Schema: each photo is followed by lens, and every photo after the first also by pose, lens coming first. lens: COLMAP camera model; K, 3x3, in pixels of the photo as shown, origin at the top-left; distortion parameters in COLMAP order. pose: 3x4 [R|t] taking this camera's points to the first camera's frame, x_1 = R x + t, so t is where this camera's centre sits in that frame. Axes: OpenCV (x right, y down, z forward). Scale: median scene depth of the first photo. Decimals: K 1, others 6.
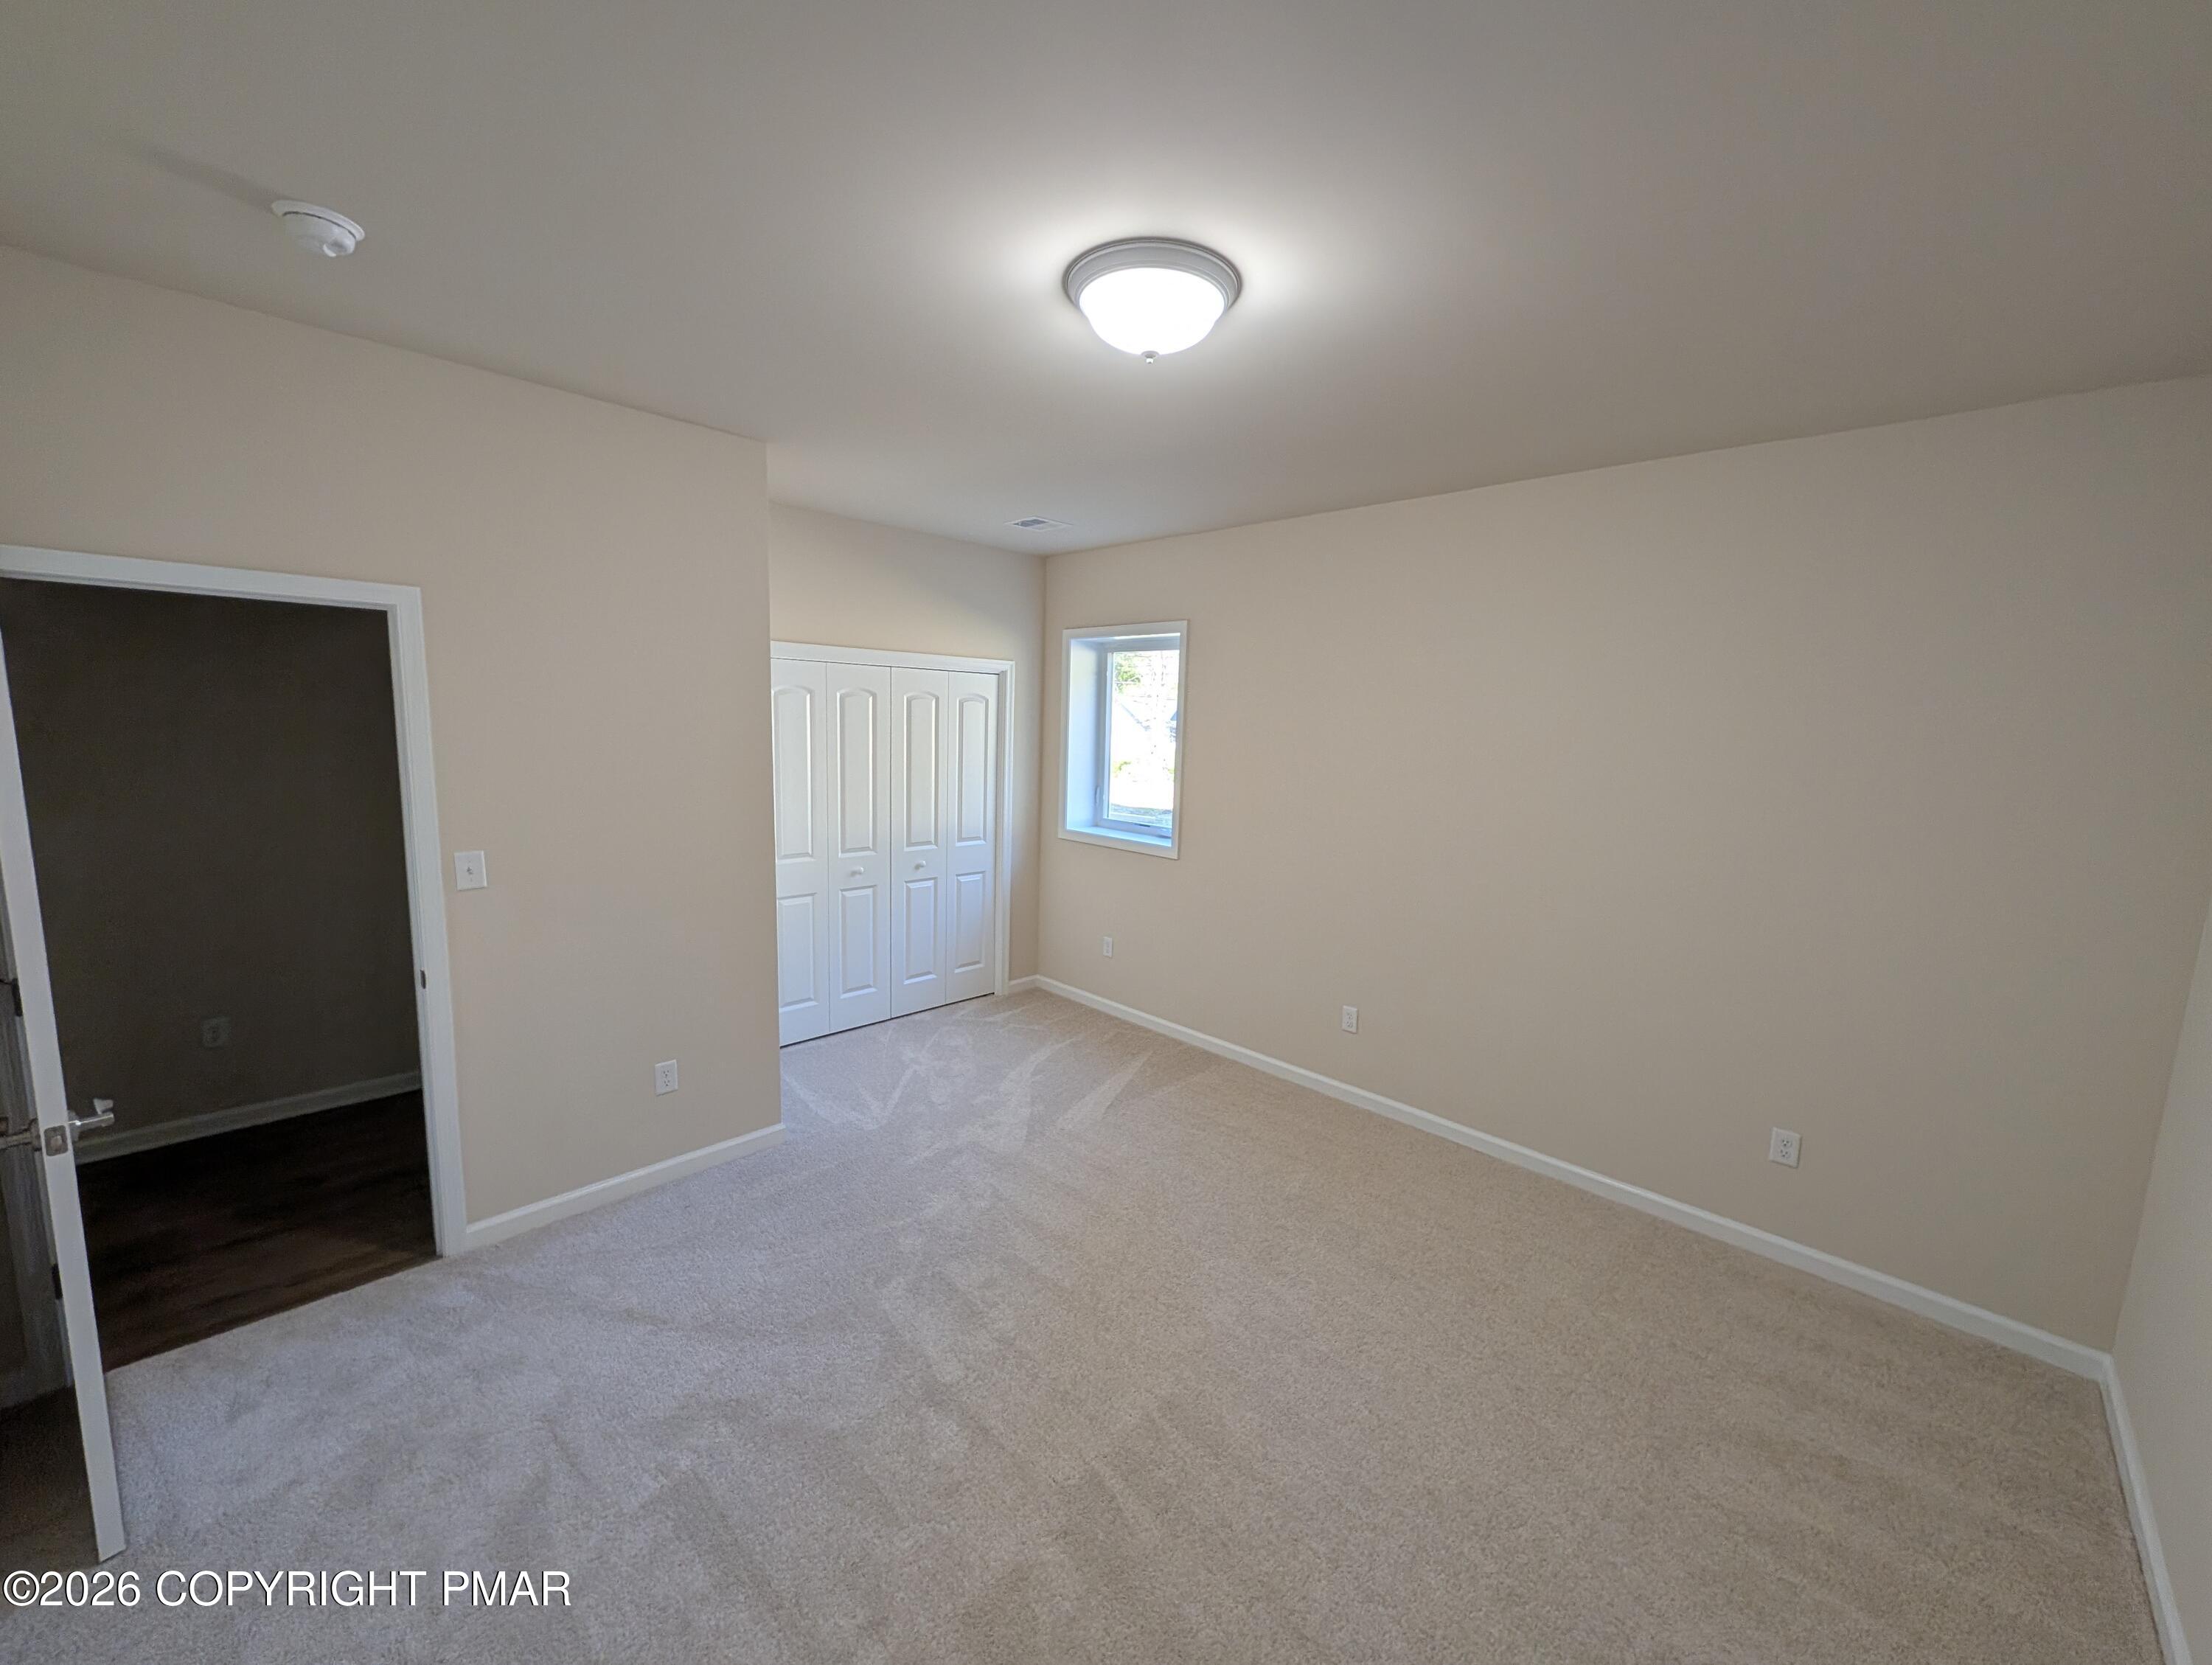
lens RADIAL K [[845.2, 0, 1106.0], [0, 845.2, 832.5], [0, 0, 1]] dist [0.000005, 0.000043]
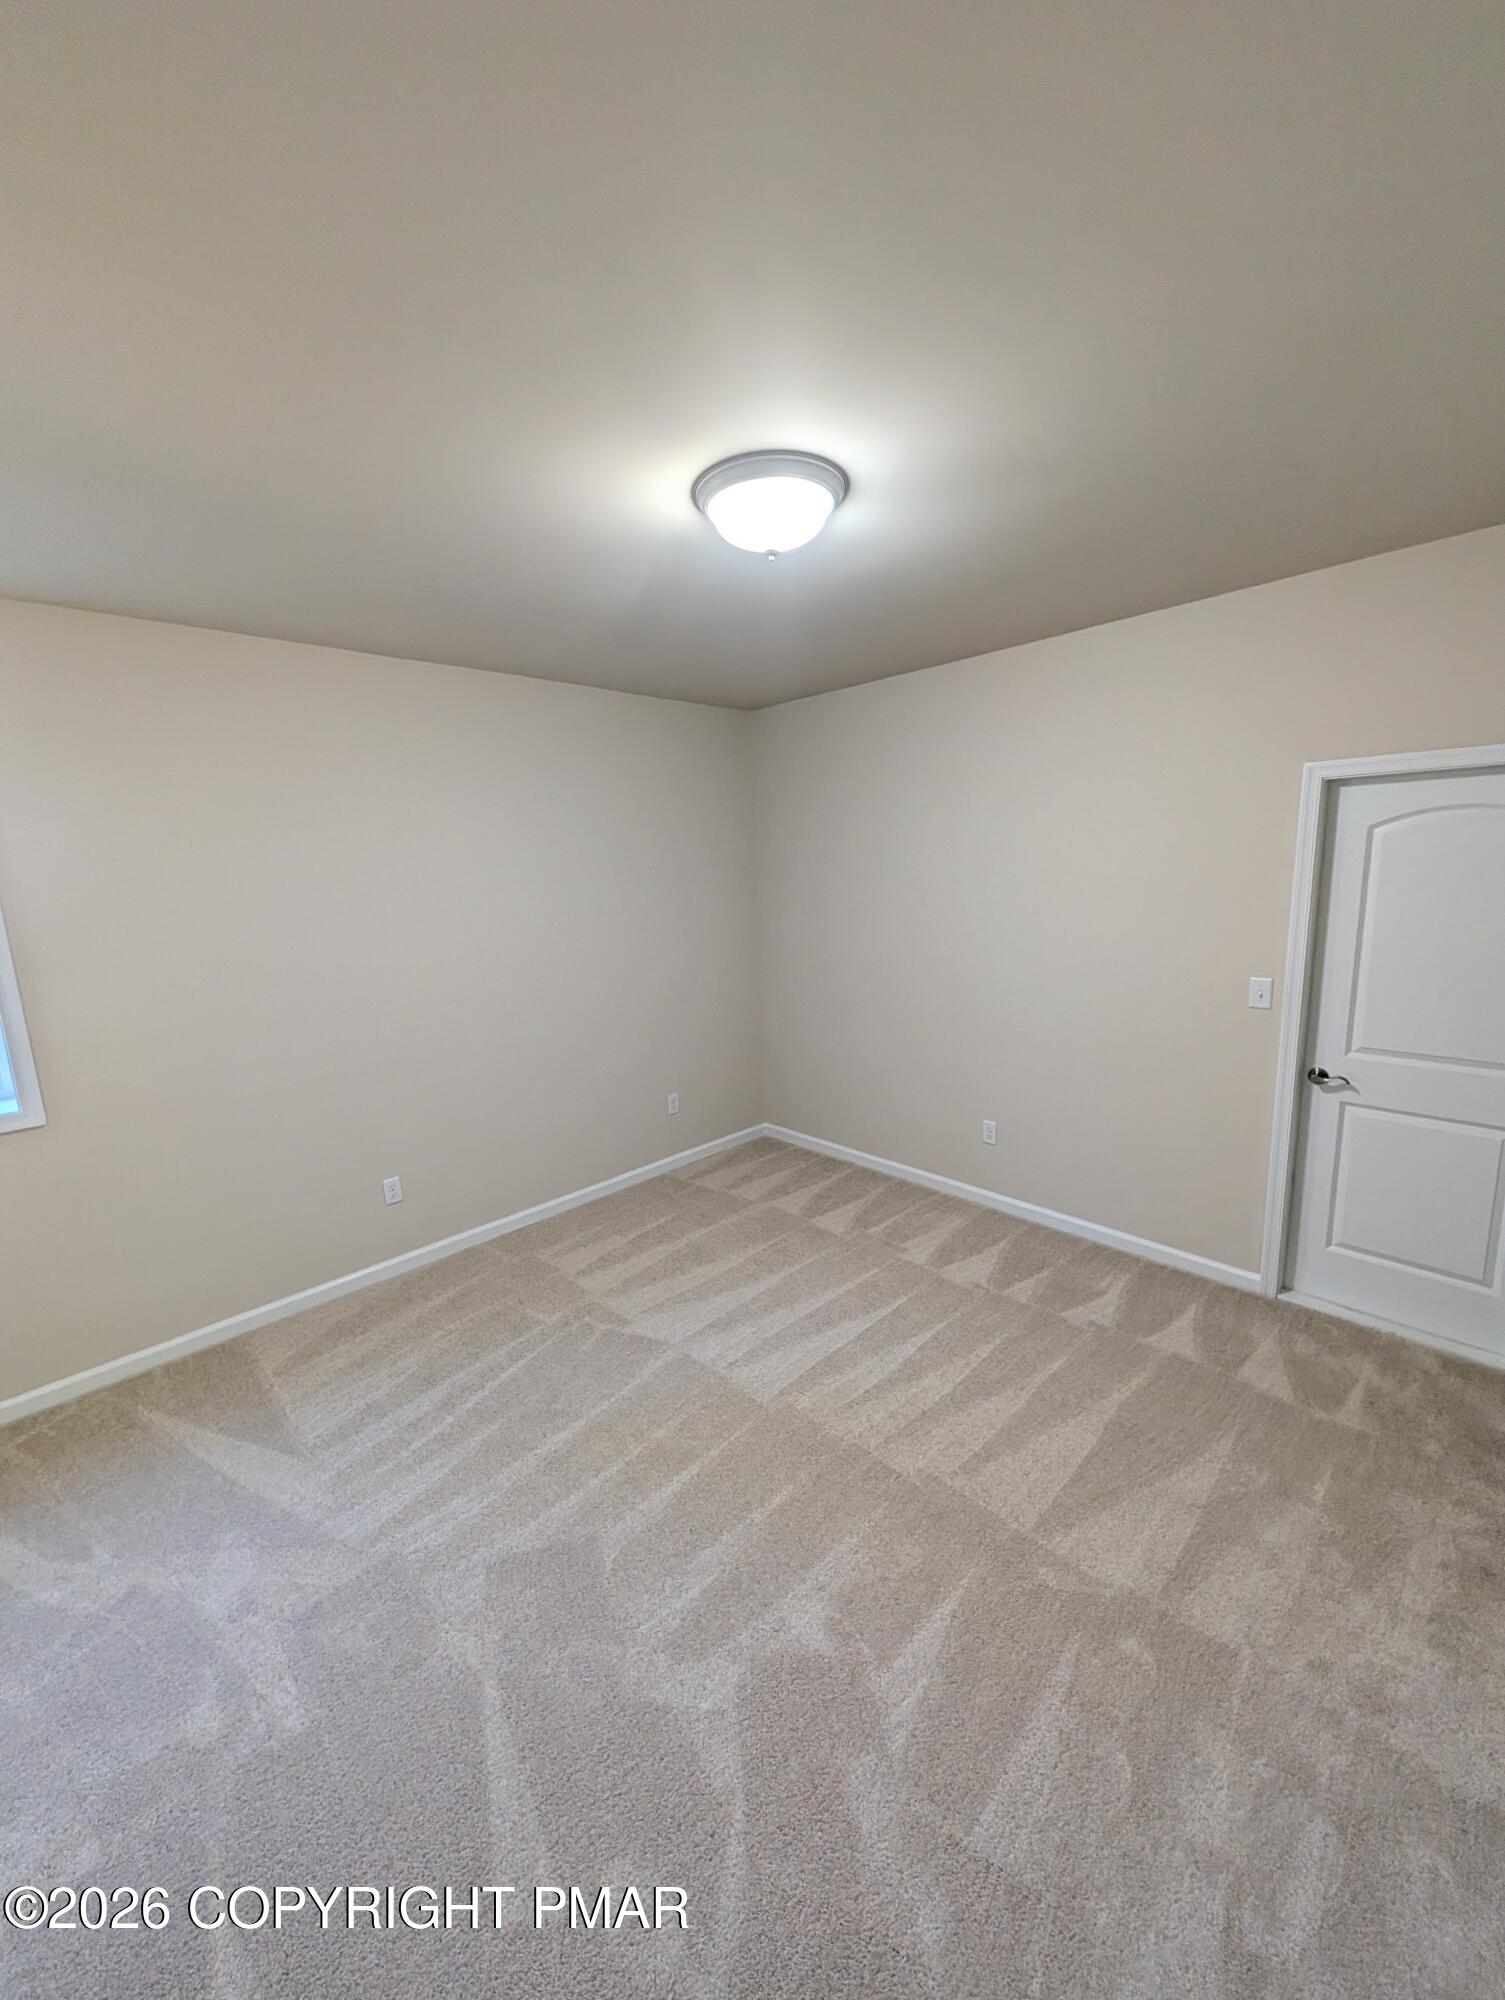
lens RADIAL K [[764.2, 0, 752.5], [0, 764.2, 1000.0], [0, 0, 1]] dist [0.000005, 0.000043]
pose [[0.022961, -0.201954, 0.979126, -0.631612], [0.179394, 0.964320, 0.194693, -0.103134], [-0.983509, 0.171179, 0.058372, 0.634787]]
